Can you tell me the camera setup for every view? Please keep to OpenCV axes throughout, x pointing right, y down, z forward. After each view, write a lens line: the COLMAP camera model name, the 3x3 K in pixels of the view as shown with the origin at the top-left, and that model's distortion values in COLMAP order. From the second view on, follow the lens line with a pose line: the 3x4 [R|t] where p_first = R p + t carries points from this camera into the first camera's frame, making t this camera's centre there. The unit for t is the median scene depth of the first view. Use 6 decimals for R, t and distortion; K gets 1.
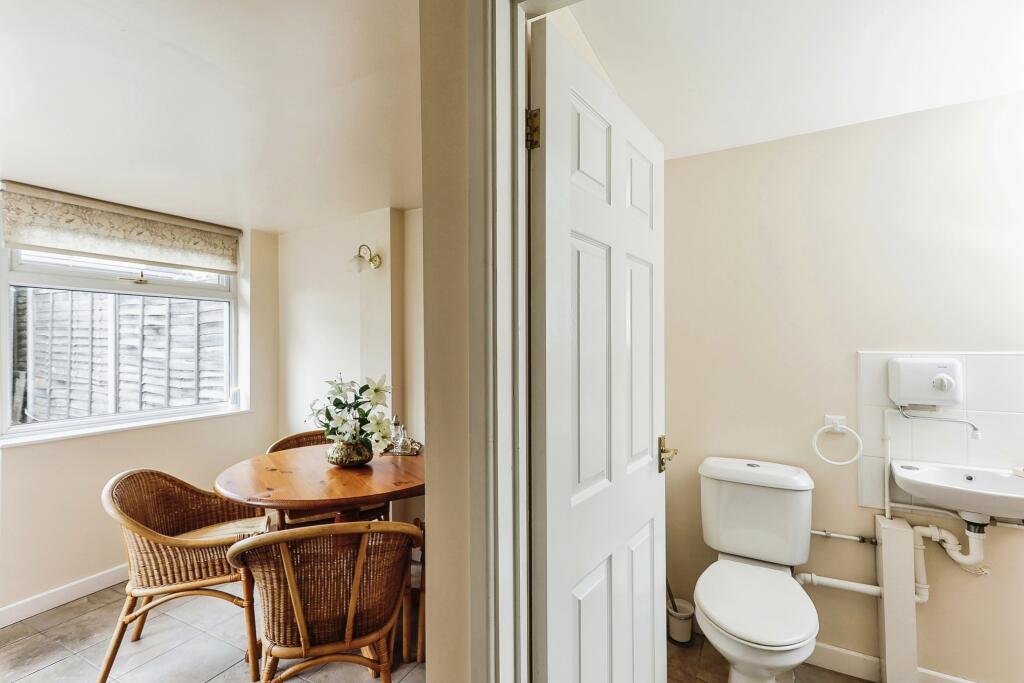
lens RADIAL K [[483.5, 0, 514.8], [0, 483.5, 347.1], [0, 0, 1]] dist [0.014192, 0.006654]
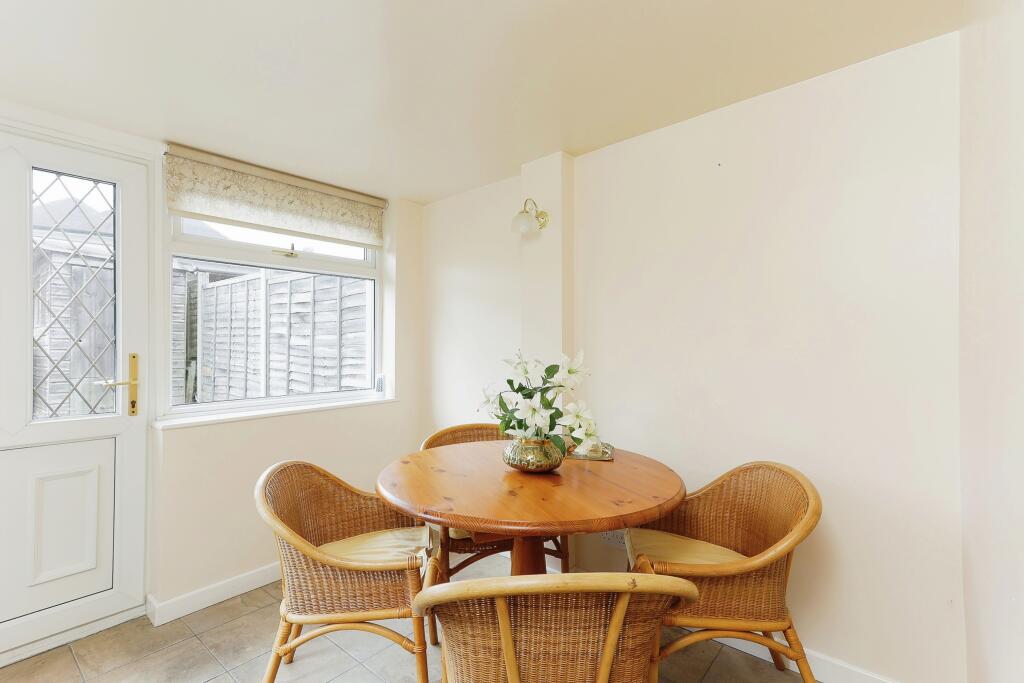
lens RADIAL K [[483.5, 0, 514.8], [0, 483.5, 347.1], [0, 0, 1]] dist [0.014192, 0.006654]
pose [[0.978121, 0.003636, -0.208003, -0.118215], [-0.004586, 0.999981, -0.004086, 0.030167], [0.207985, 0.004950, 0.978120, 0.140784]]
